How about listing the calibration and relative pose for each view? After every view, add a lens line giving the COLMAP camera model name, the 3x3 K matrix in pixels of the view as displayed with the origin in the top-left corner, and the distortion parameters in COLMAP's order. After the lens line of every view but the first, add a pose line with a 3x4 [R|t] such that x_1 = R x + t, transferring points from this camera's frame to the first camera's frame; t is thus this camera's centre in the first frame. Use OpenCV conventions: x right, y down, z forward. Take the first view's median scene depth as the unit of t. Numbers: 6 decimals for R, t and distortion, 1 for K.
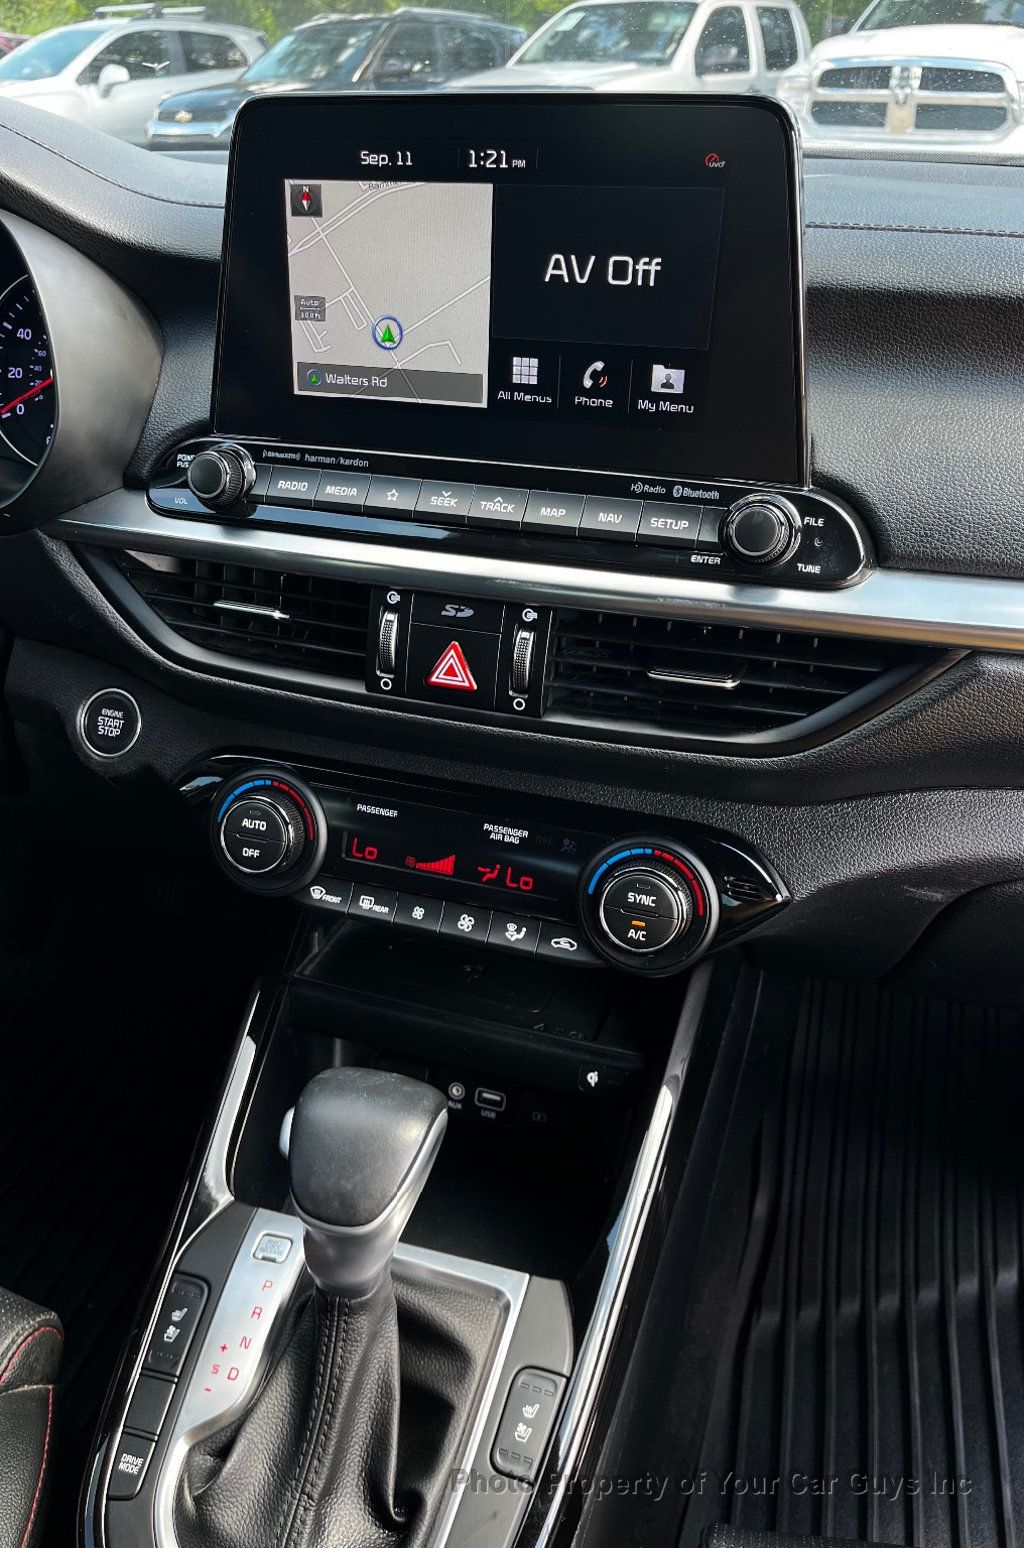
lens RADIAL K [[1199.2, 0, 469.3], [0, 1199.2, 779.4], [0, 0, 1]] dist [0.065904, -0.094584]
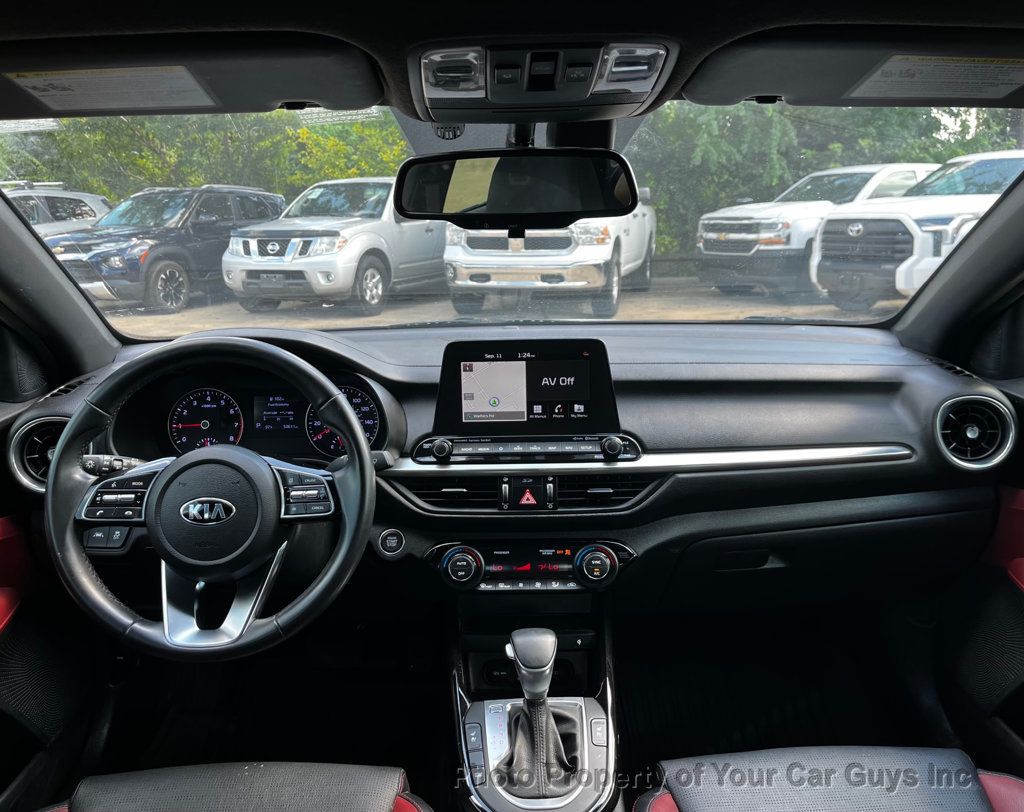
lens RADIAL K [[852.6, 0, 512.0], [0, 852.6, 406.0], [0, 0, 1]] dist [0.027419, -0.002948]
pose [[0.948848, -0.086336, 0.303701, -0.710049], [0.171243, 0.948844, -0.265276, 0.264558], [-0.265262, 0.303713, 0.915093, -1.122272]]
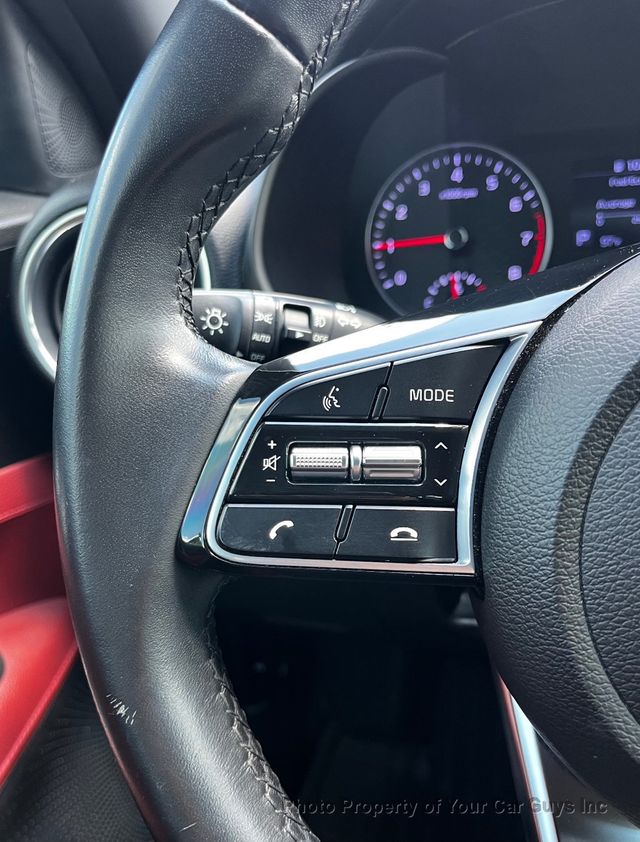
lens RADIAL K [[716.9, 0, 319.8], [0, 716.9, 456.8], [0, 0, 1]] dist [0.008084, 0.002154]
pose [[0.993899, -0.109342, 0.014482, -1.000671], [0.110268, 0.988034, -0.107845, -0.165406], [-0.002517, 0.108784, 0.994062, 0.580369]]
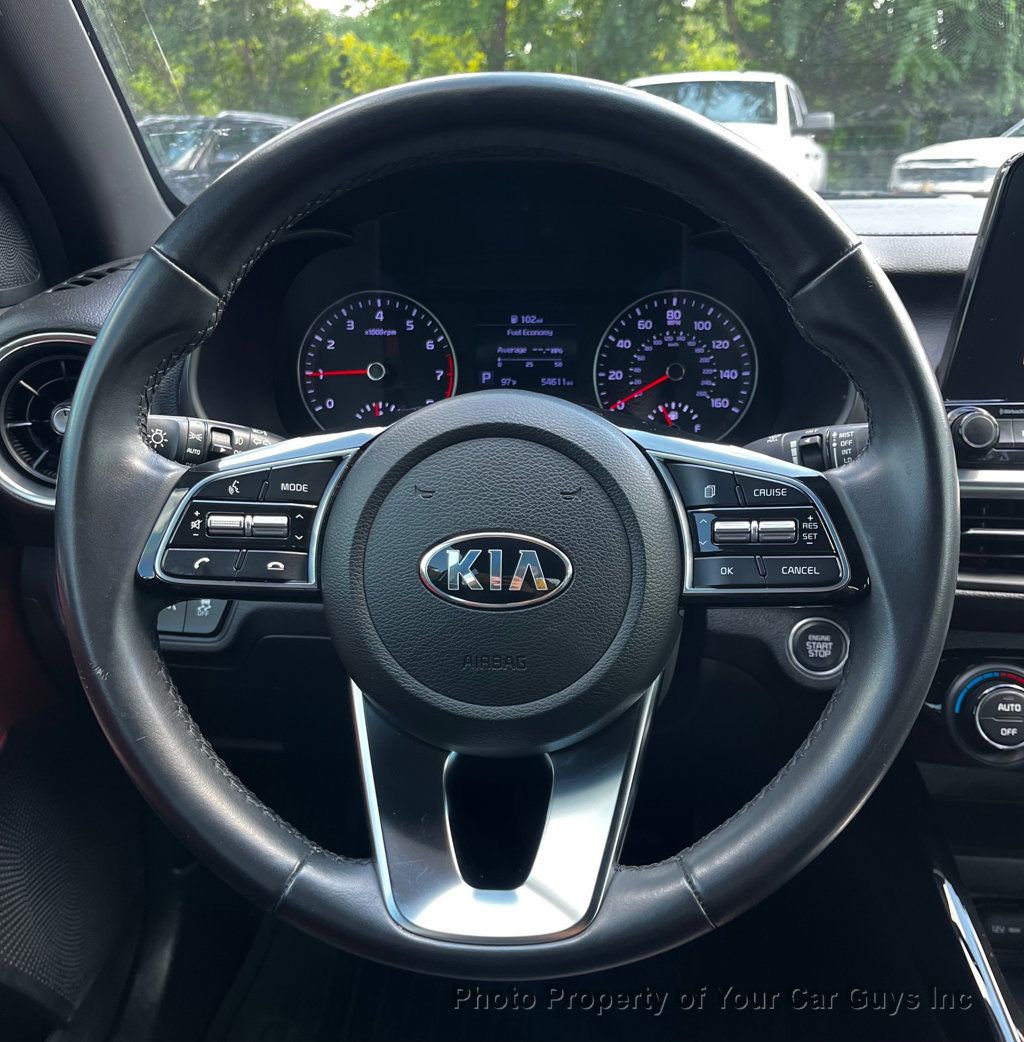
lens RADIAL K [[1052.2, 0, 511.3], [0, 1052.2, 573.0], [0, 0, 1]] dist [0.070037, -0.139723]
pose [[0.970700, -0.095782, 0.220382, -0.963987], [0.129131, 0.981371, -0.142255, -0.007868], [-0.202651, 0.166545, 0.964985, 0.048365]]
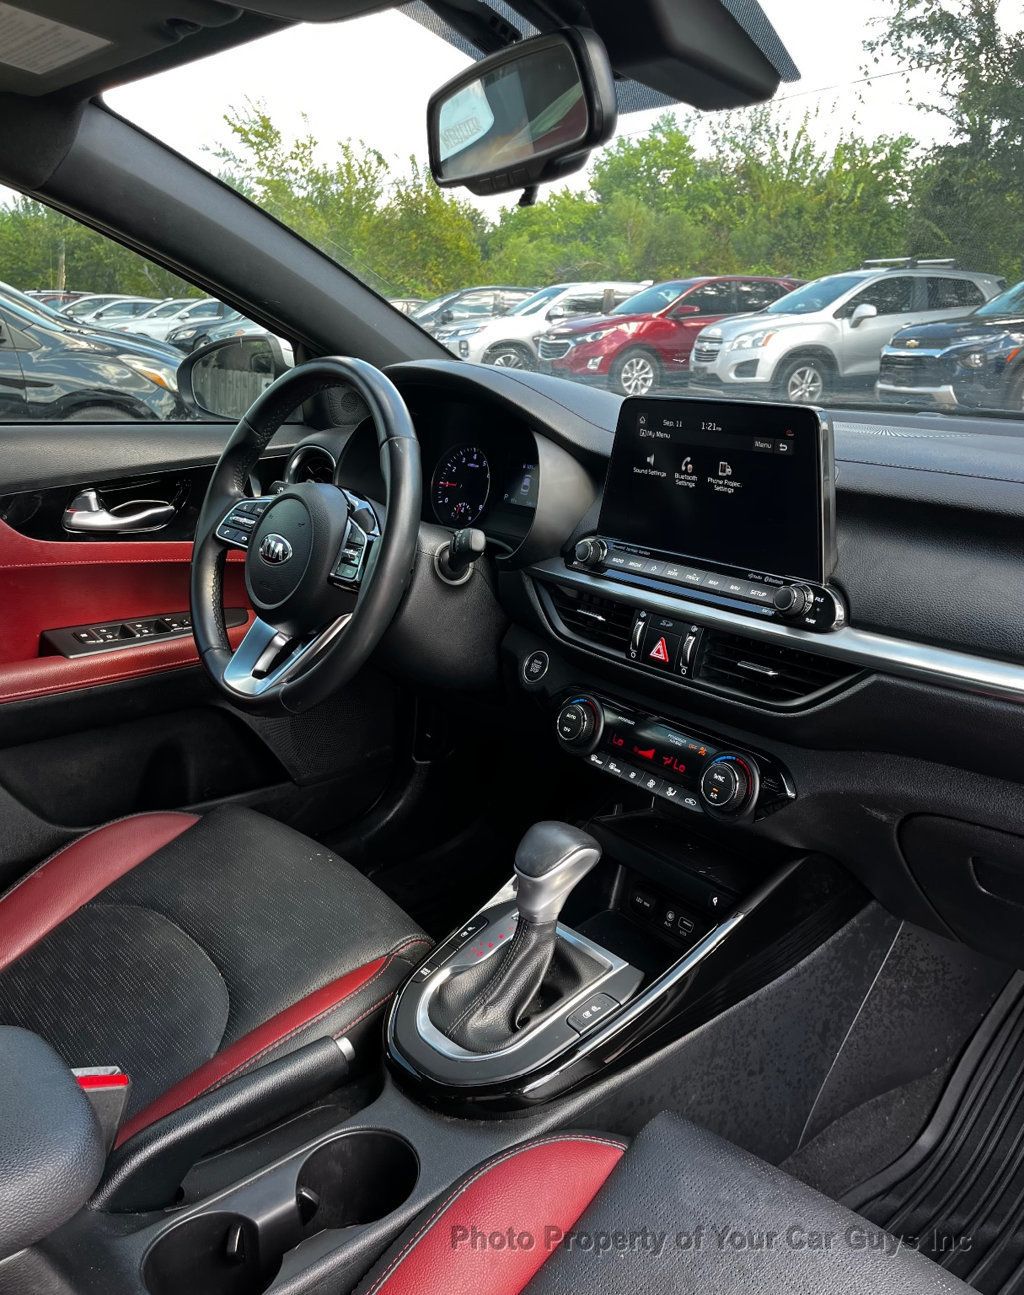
lens RADIAL K [[1081.0, 0, 536.8], [0, 1081.0, 642.2], [0, 0, 1]] dist [0.091432, -0.002195]
pose [[0.856573, 0.150559, -0.493573, 0.711104], [-0.258369, 0.953095, -0.157657, 0.239386], [0.446685, 0.262568, 0.855295, -0.683327]]
